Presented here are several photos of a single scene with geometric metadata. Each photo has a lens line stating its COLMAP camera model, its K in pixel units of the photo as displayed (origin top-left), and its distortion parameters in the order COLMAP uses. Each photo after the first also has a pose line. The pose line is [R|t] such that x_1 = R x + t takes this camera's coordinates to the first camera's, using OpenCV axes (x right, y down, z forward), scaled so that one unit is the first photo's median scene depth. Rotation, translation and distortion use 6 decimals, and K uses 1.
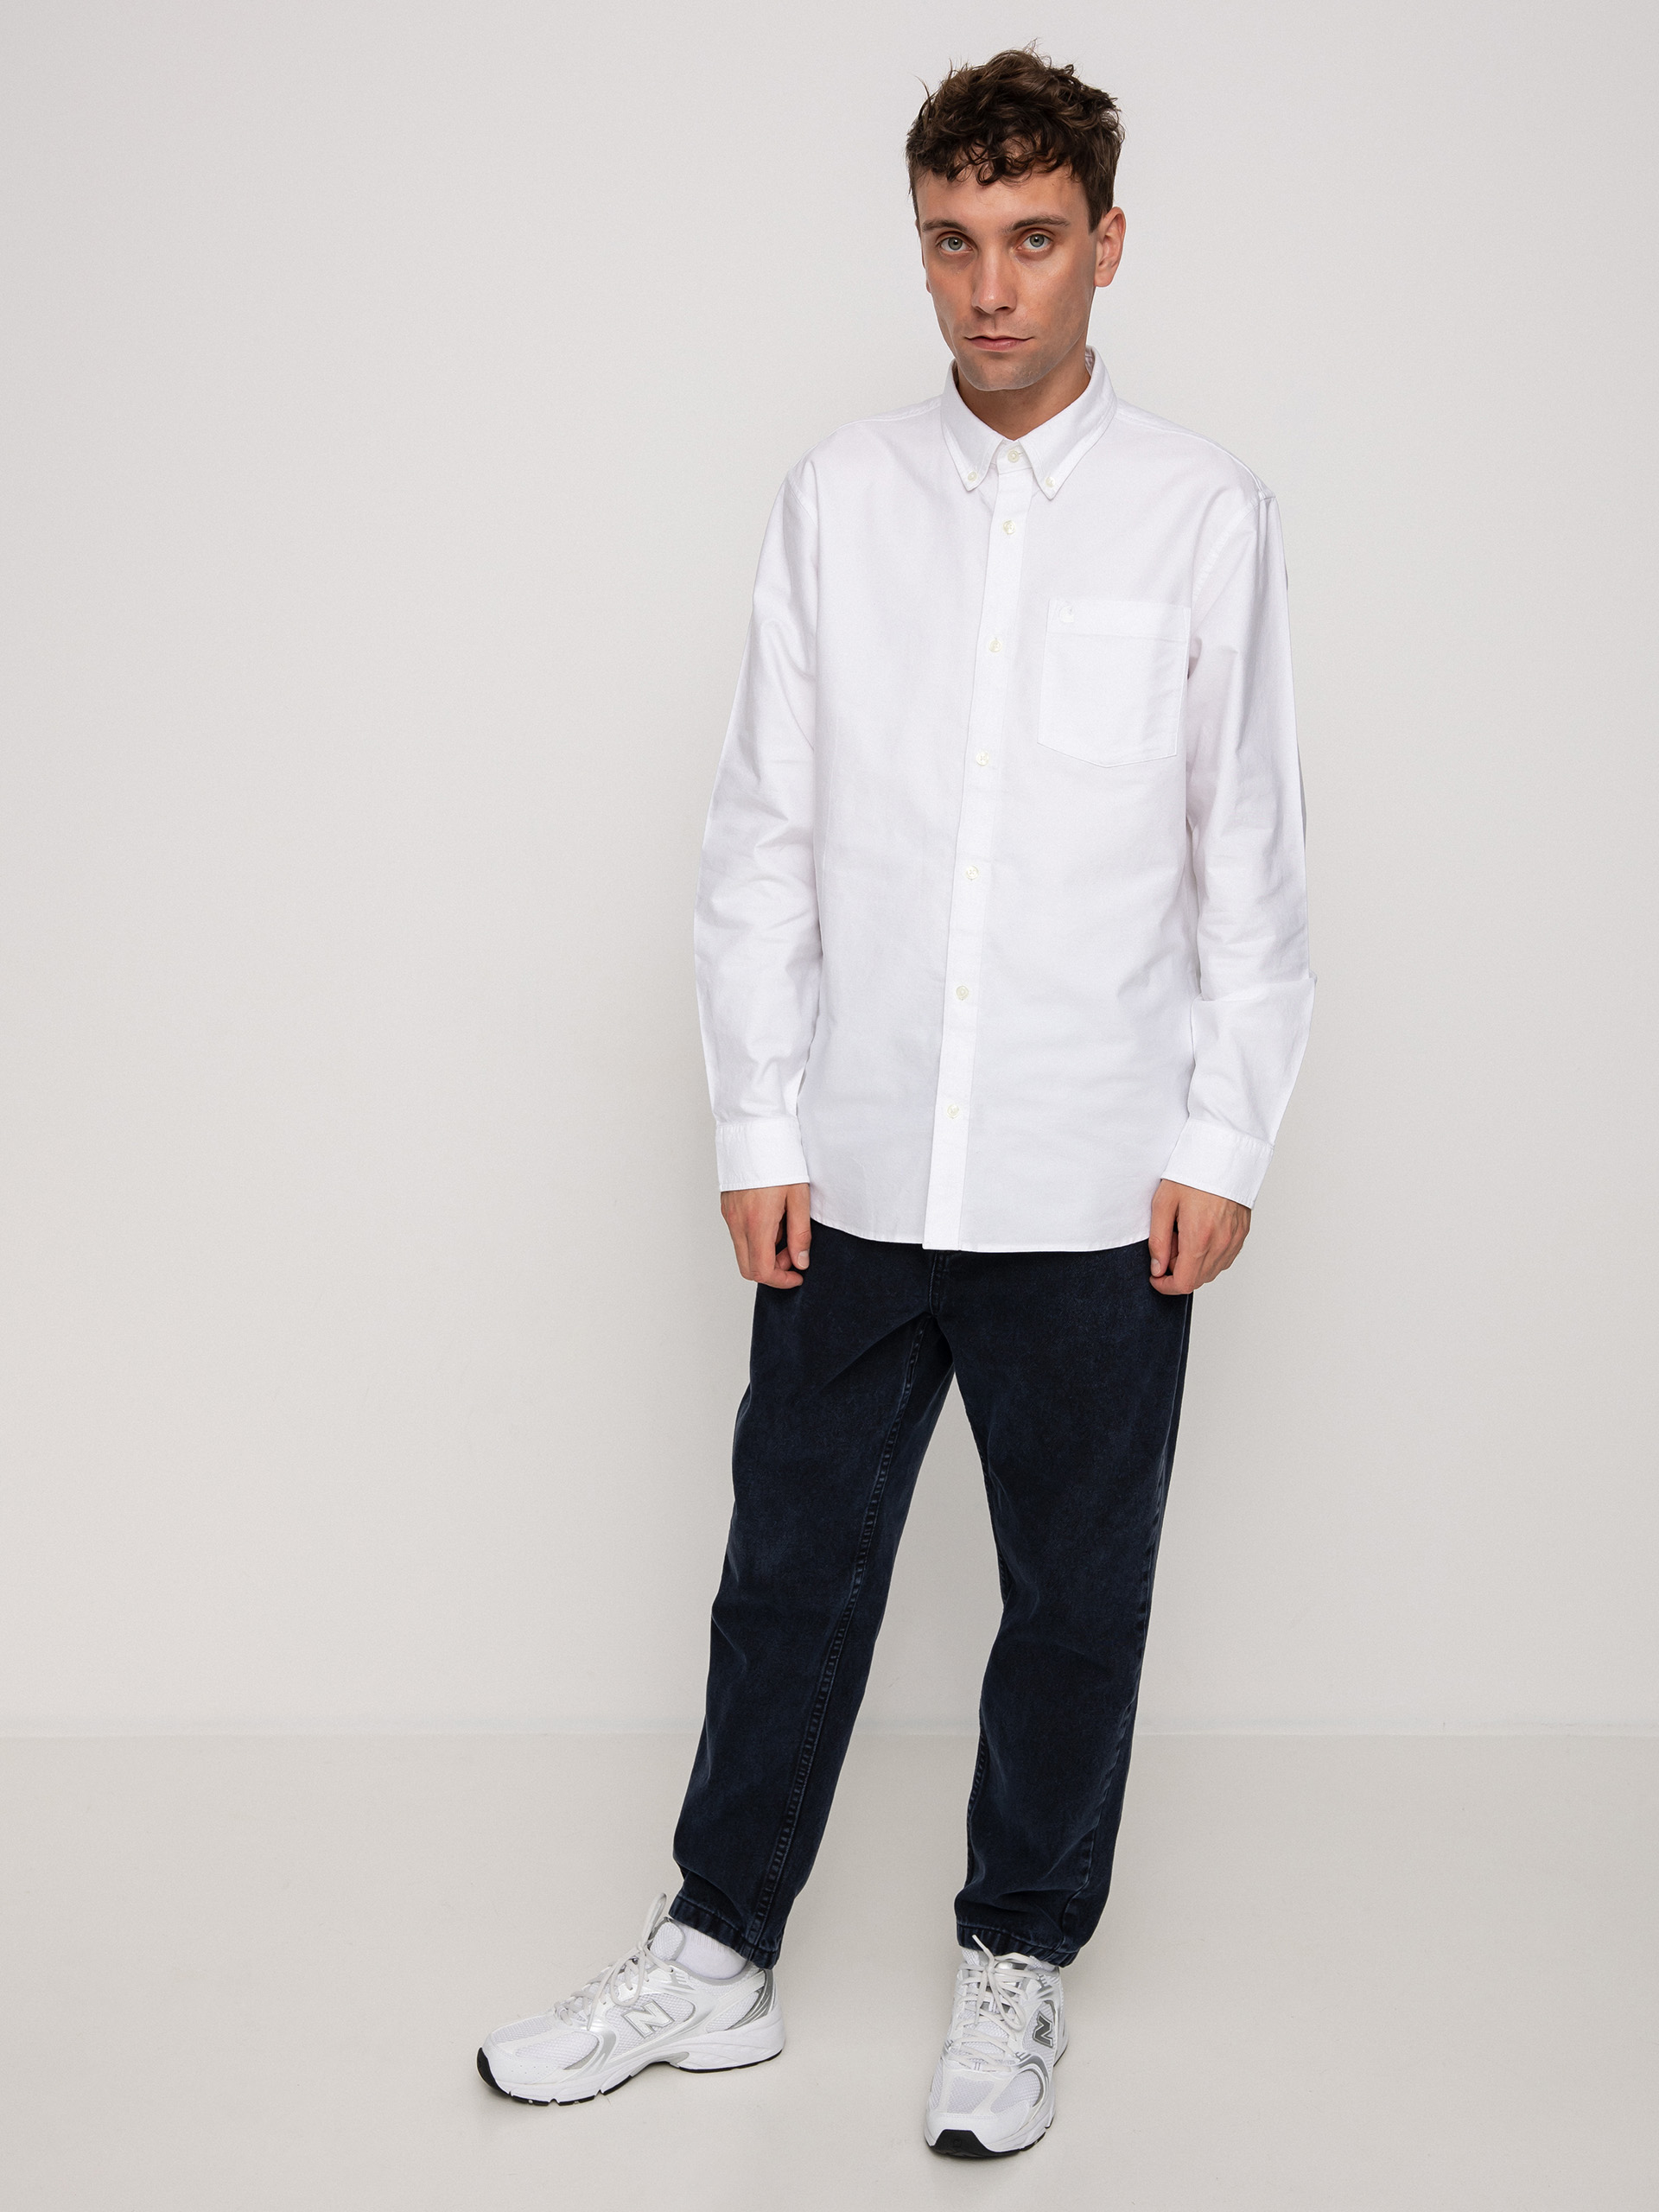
lens RADIAL K [[2674.0, 0, 829.5], [0, 2674.0, 1106.0], [0, 0, 1]] dist [-0.092562, -0.018040]
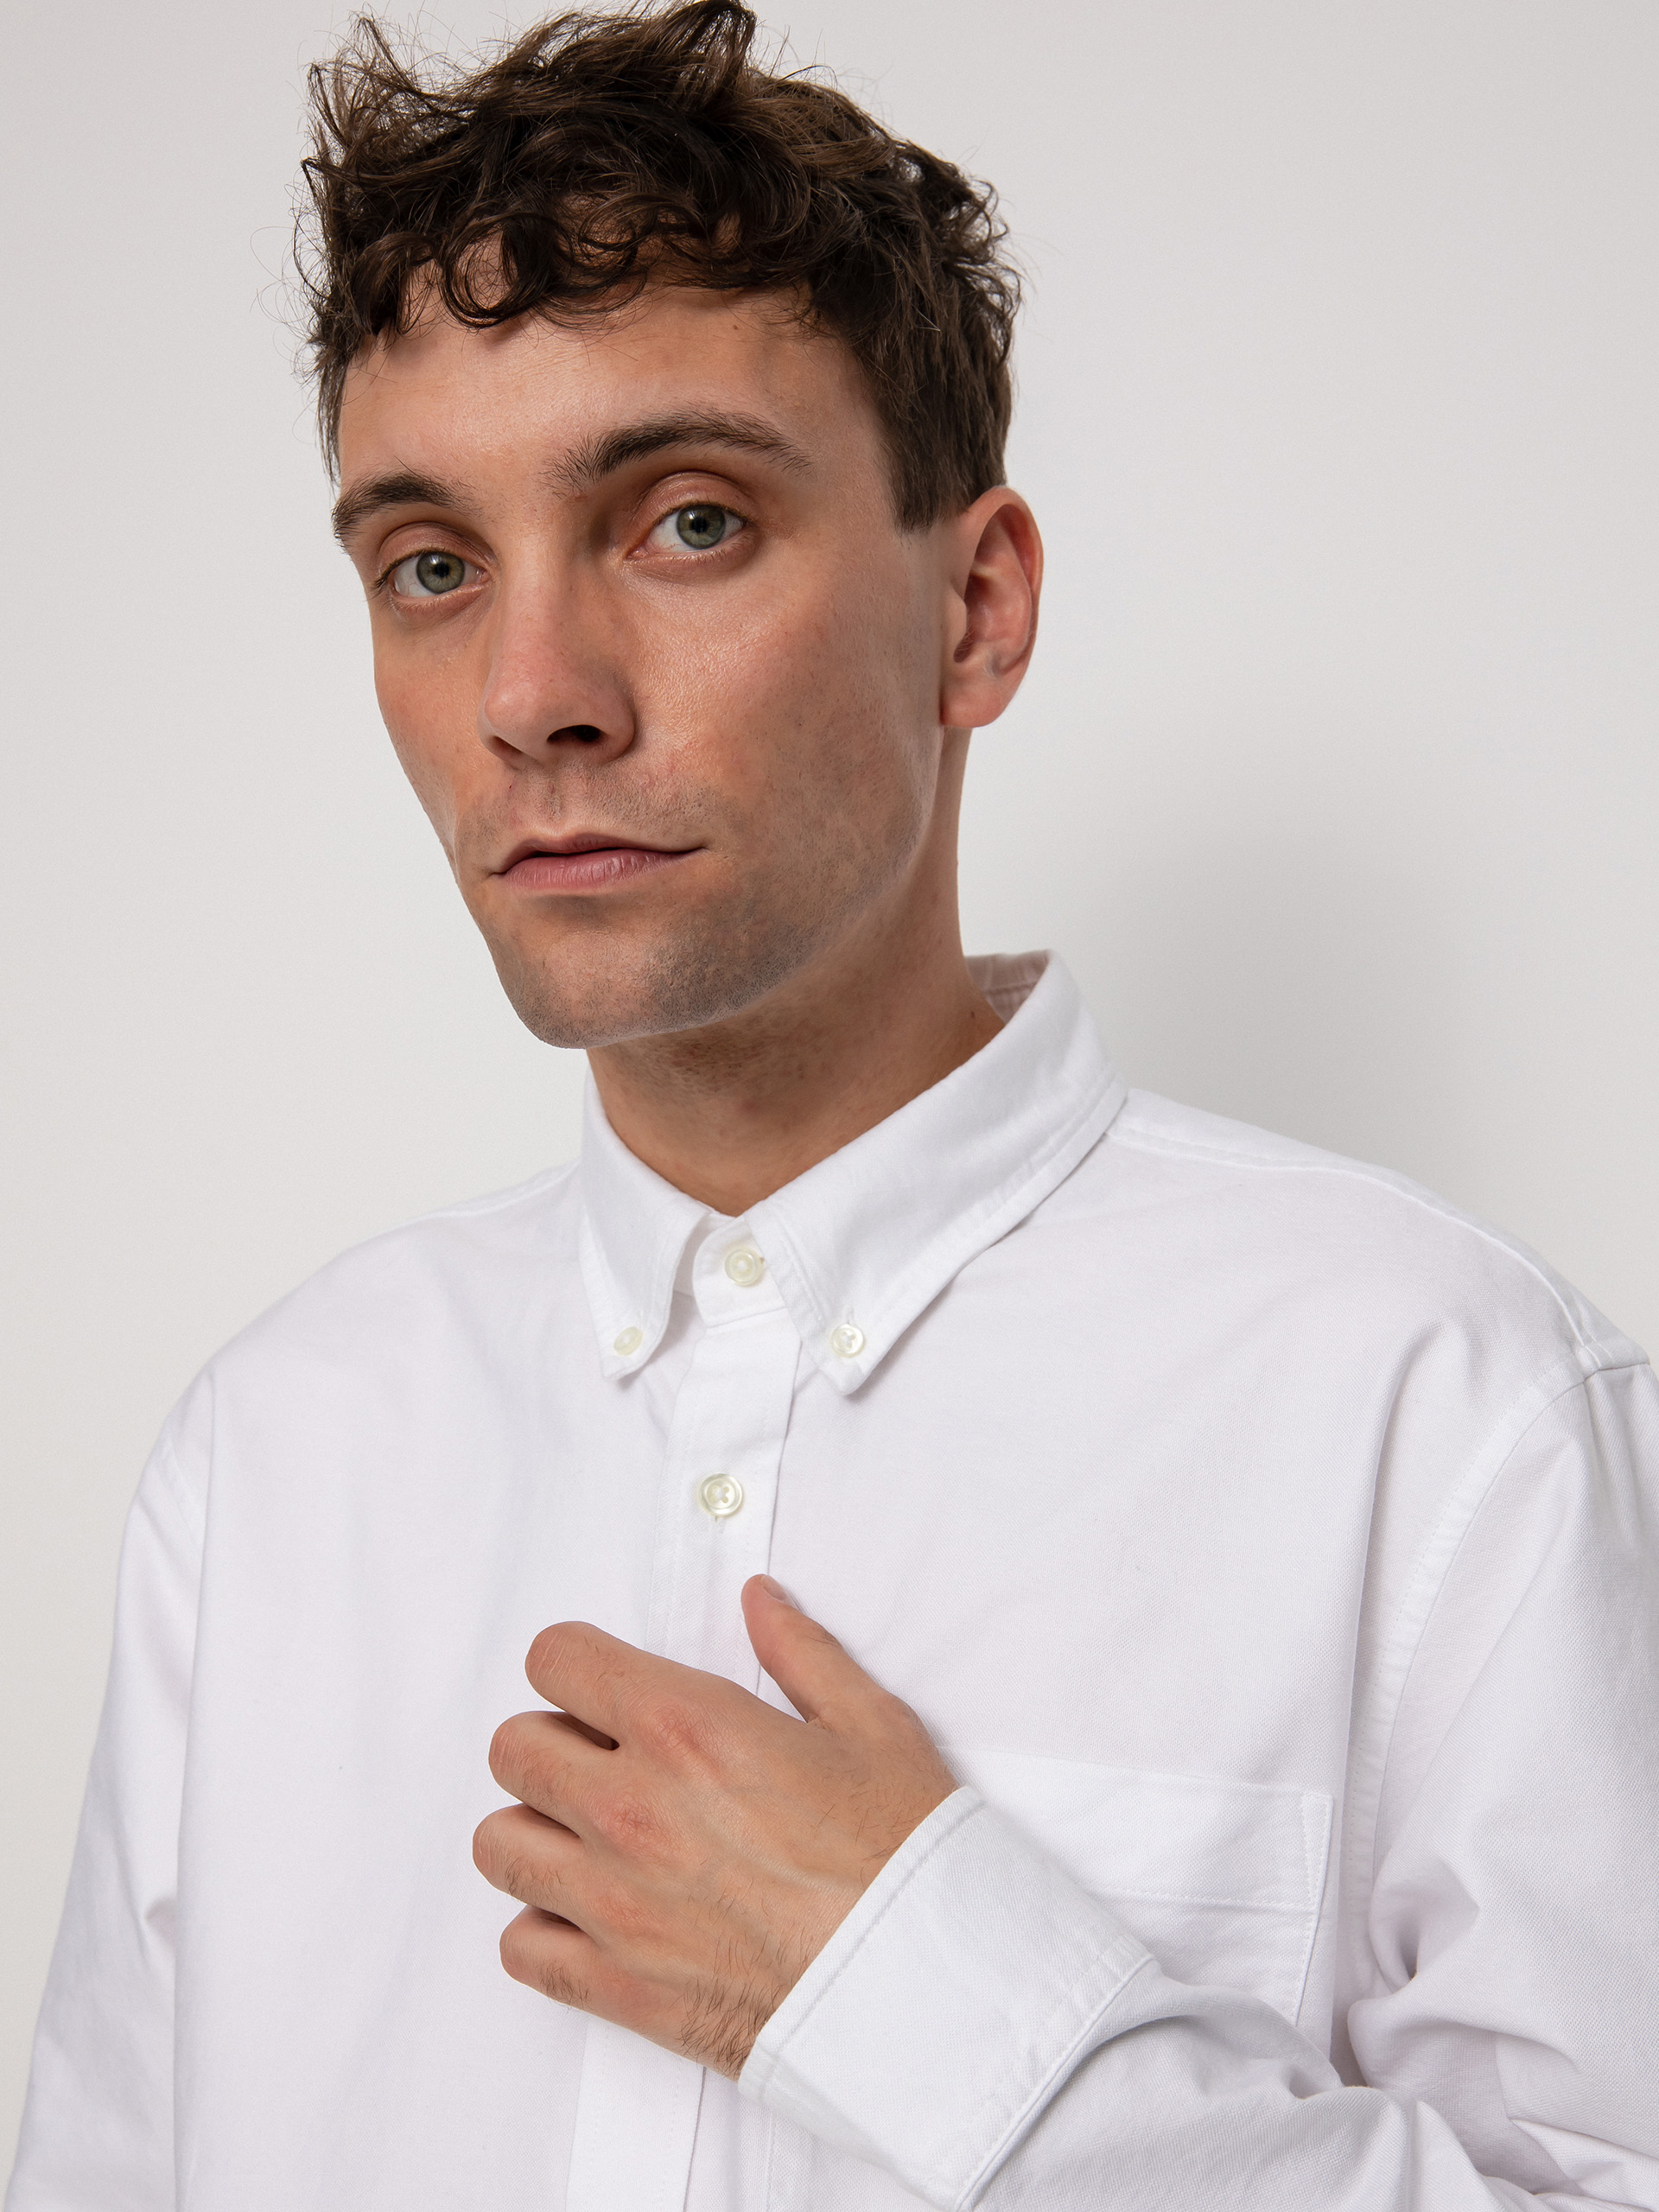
lens RADIAL K [[3023.6, 0, 829.5], [0, 3023.6, 1106.0], [0, 0, 1]] dist [-0.001537, -0.007031]
pose [[0.997410, -0.051851, -0.049853, 0.105743], [0.032464, 0.942980, -0.331263, -0.153785], [0.064186, 0.328786, 0.942221, 0.702704]]
